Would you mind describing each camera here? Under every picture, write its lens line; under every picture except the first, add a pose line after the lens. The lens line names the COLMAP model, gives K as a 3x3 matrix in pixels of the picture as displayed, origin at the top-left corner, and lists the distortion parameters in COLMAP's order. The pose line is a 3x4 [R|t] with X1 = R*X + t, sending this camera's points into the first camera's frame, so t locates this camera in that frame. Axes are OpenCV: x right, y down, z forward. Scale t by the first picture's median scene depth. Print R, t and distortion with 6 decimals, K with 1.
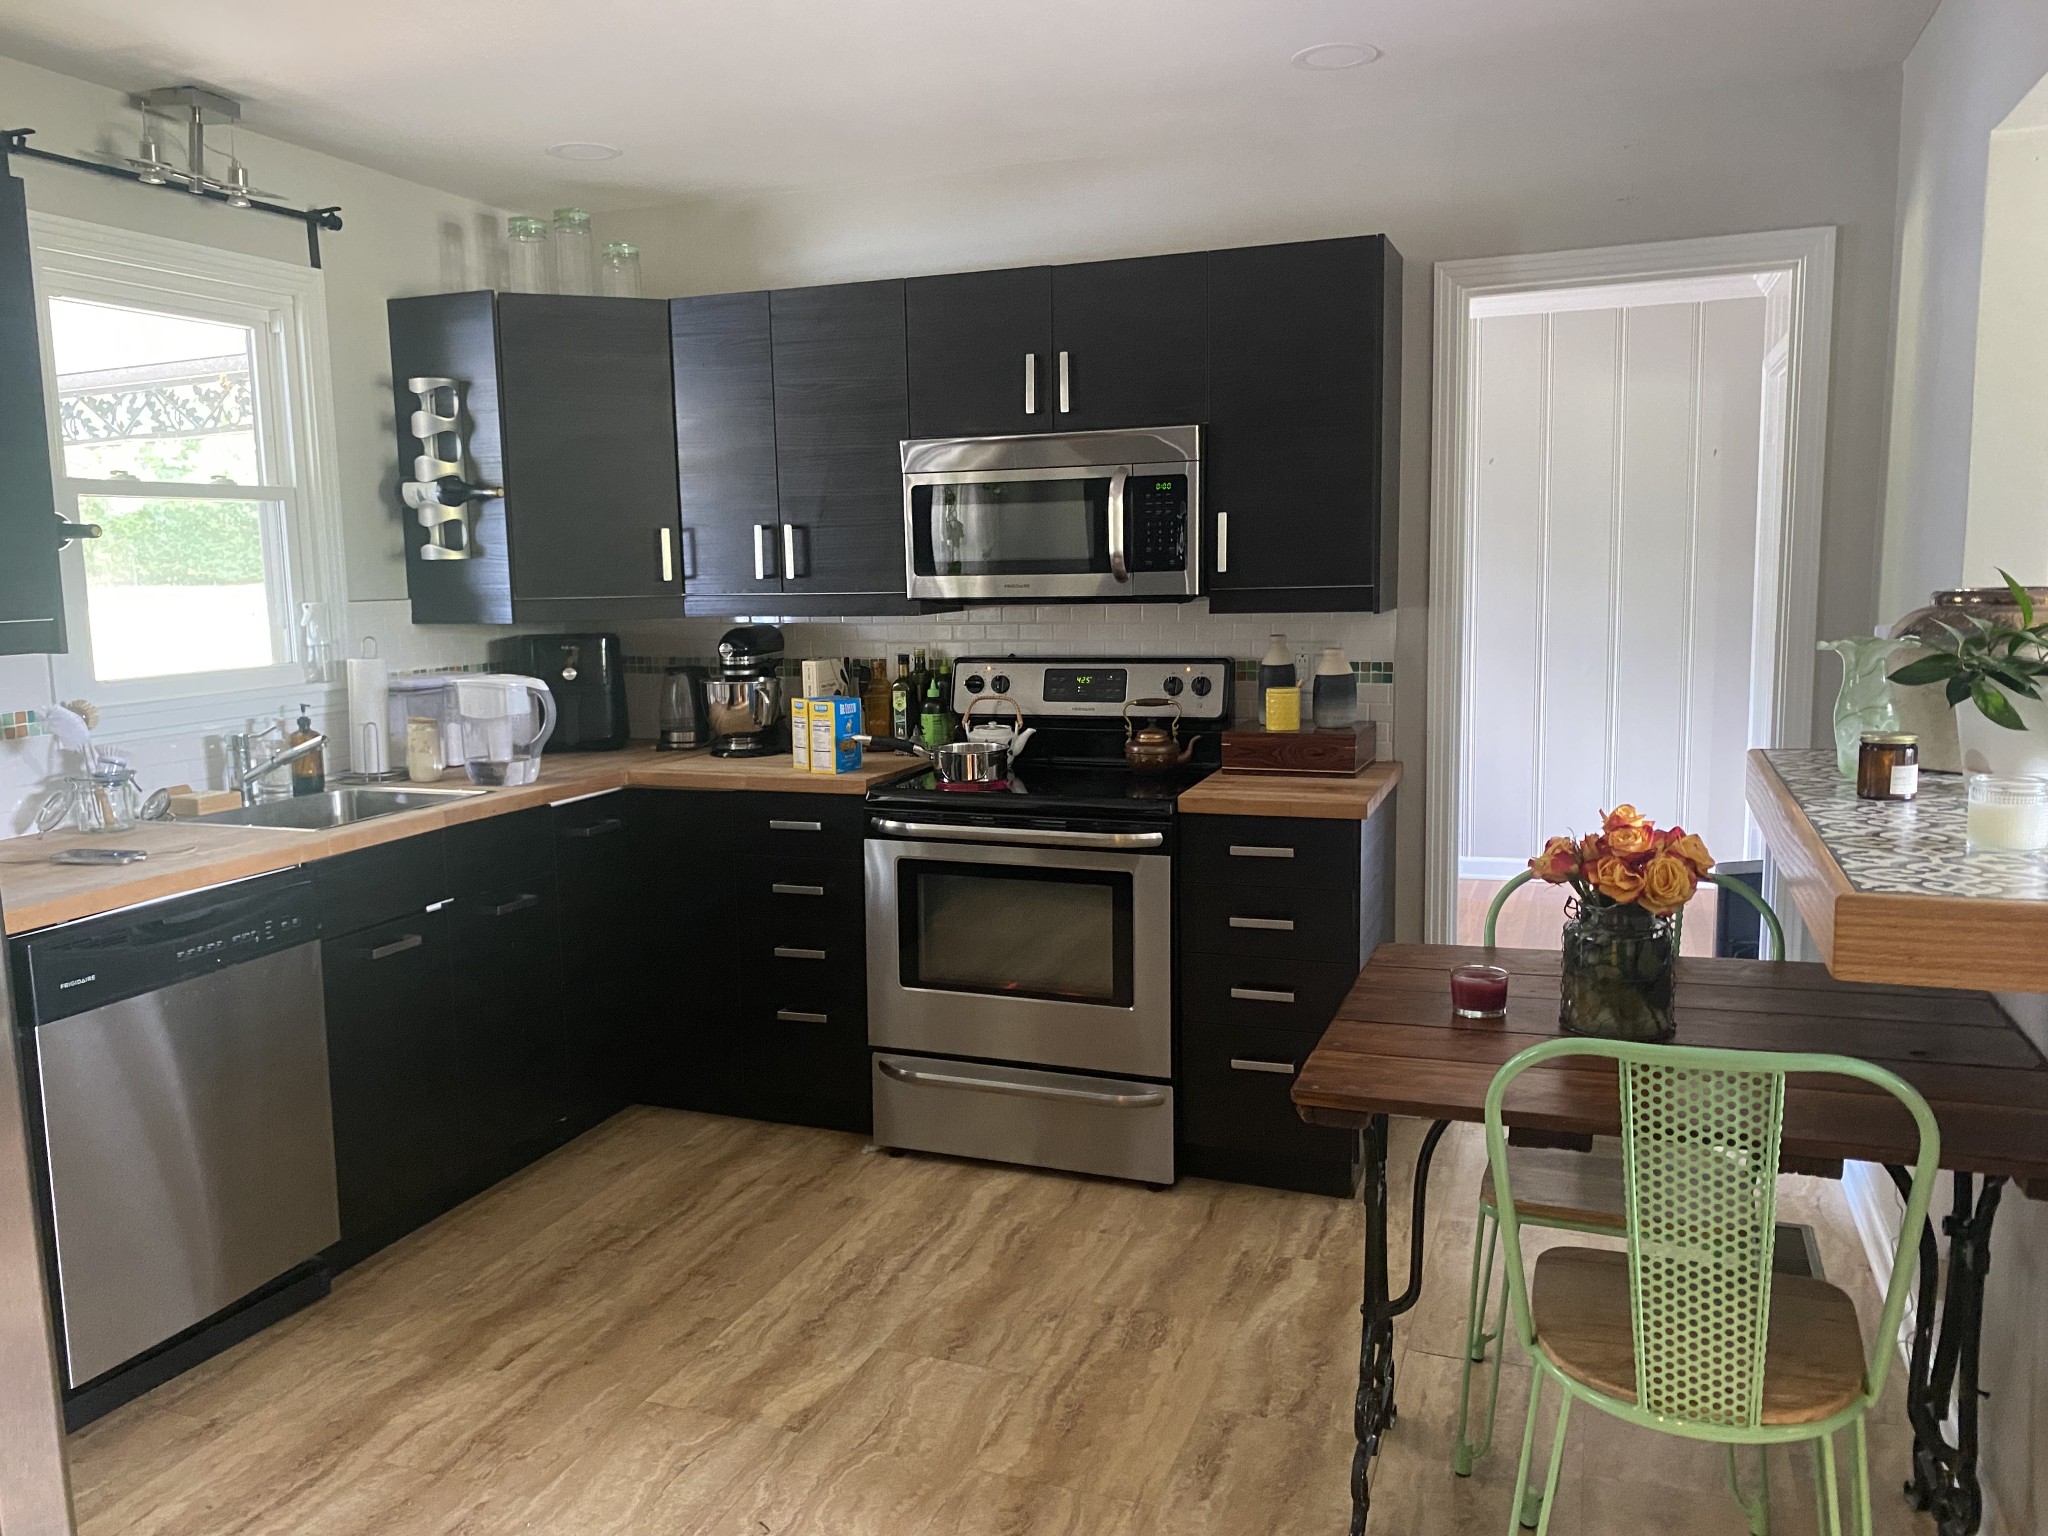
lens RADIAL K [[1636.2, 0, 1024.0], [0, 1636.2, 768.0], [0, 0, 1]] dist [-0.046056, -0.006113]
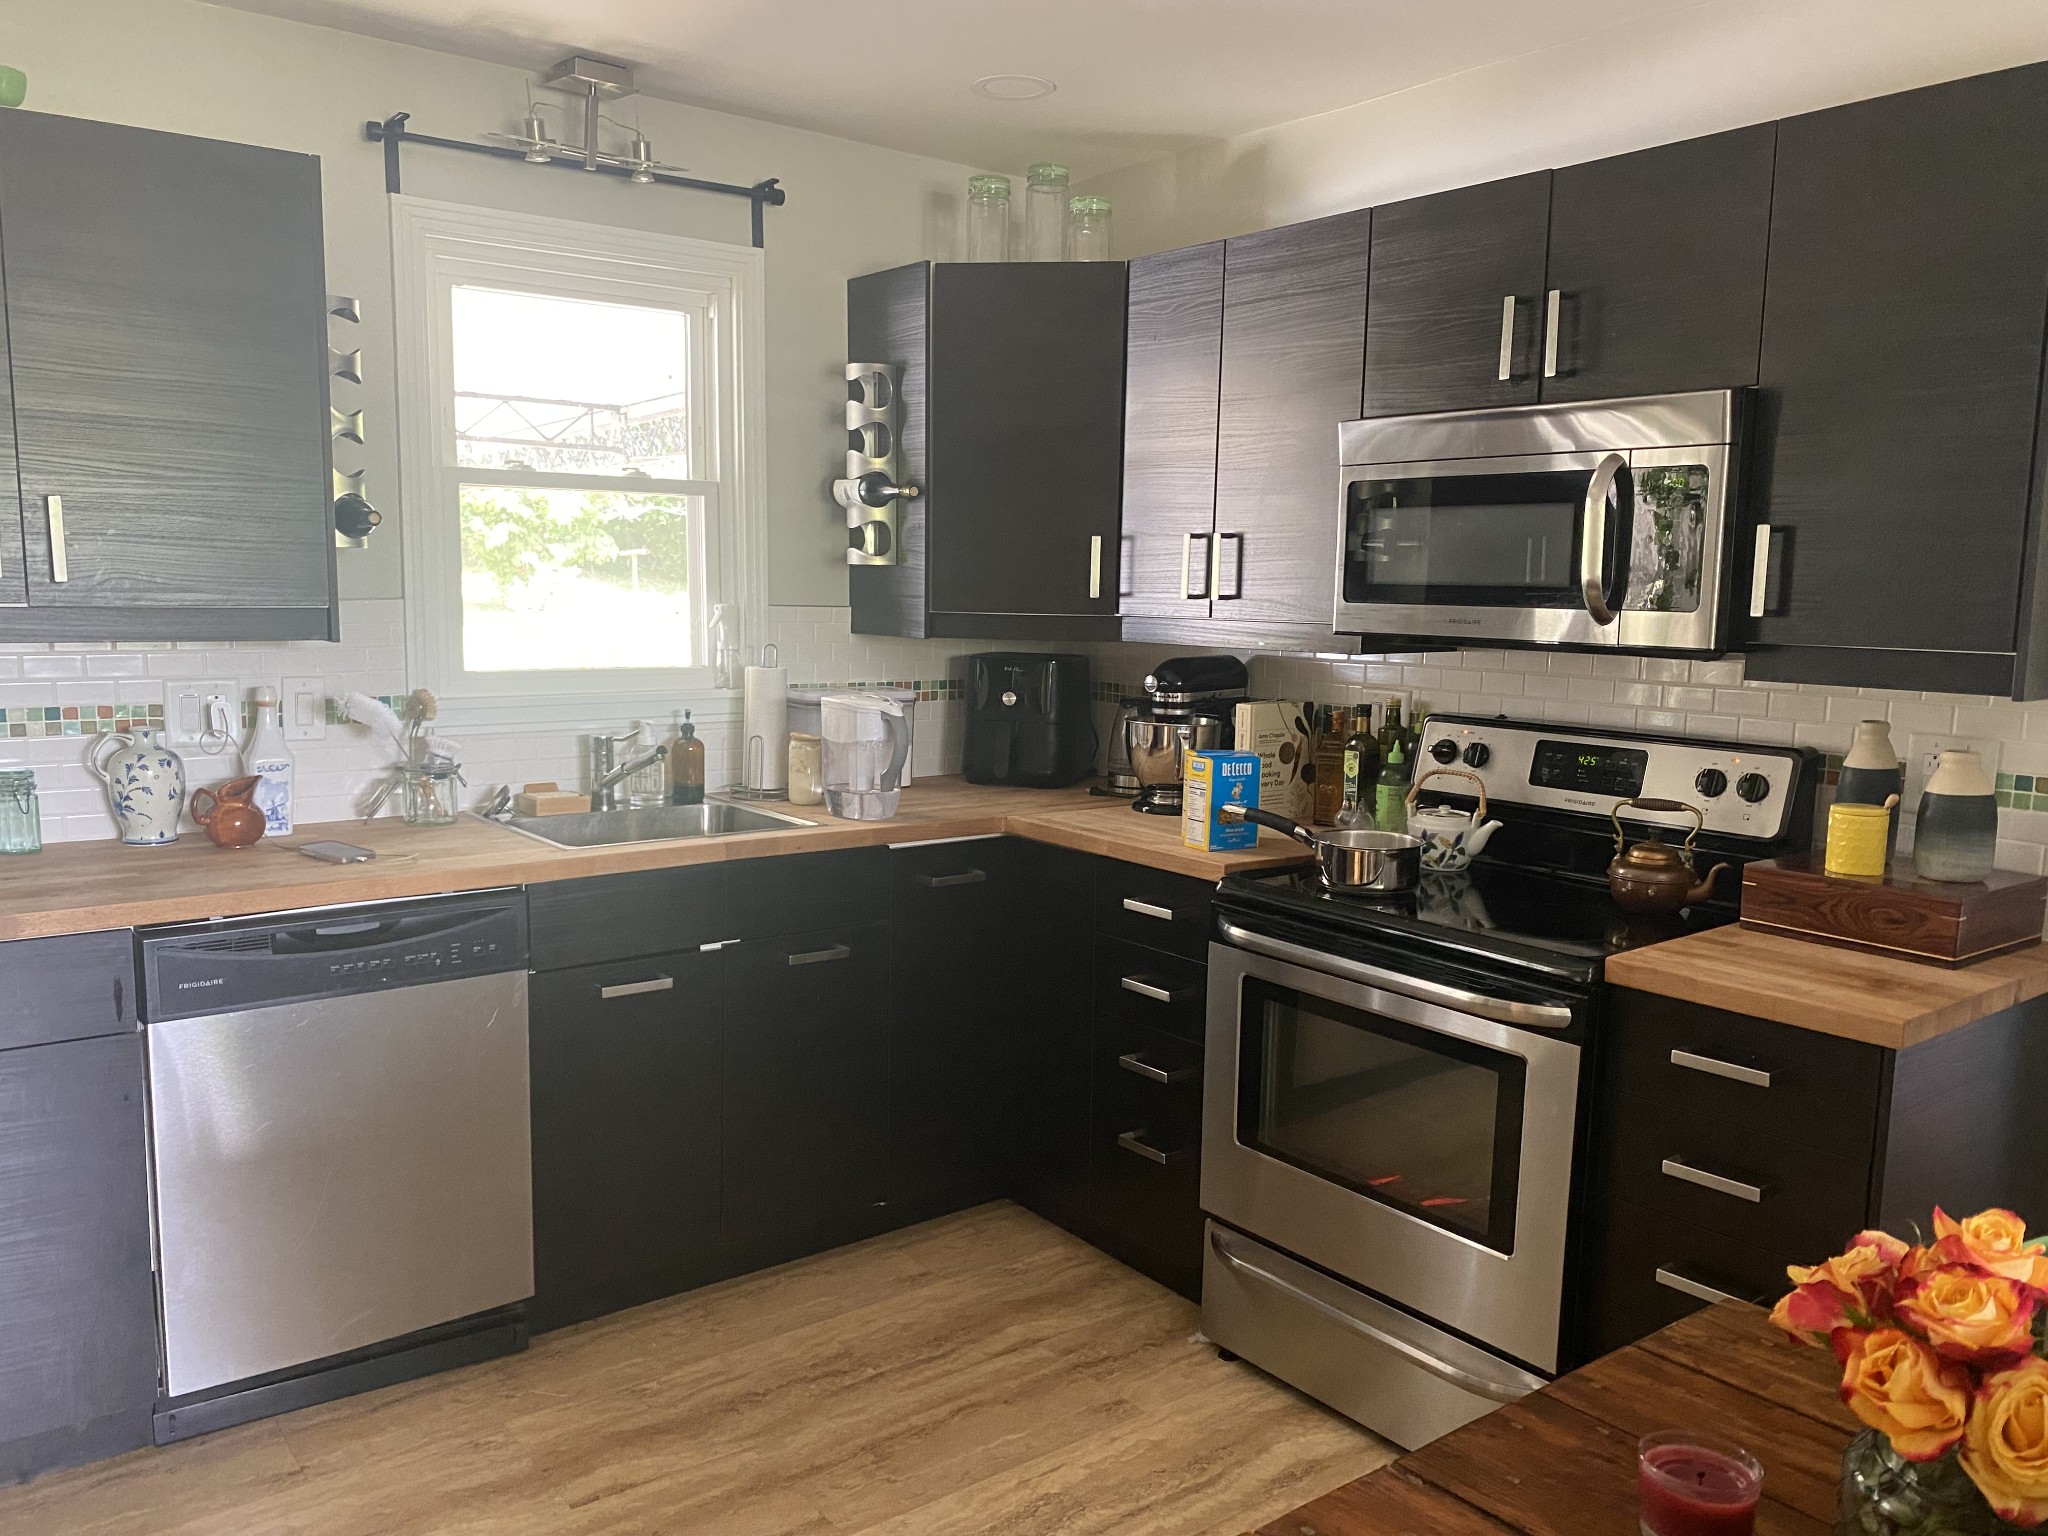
lens RADIAL K [[1593.8, 0, 1024.0], [0, 1593.8, 768.0], [0, 0, 1]] dist [0.058114, -0.094213]
pose [[0.829376, 0.097387, -0.550137, 0.230179], [-0.099465, 0.994698, 0.026133, -0.047566], [0.549765, 0.033045, 0.834666, 0.310800]]
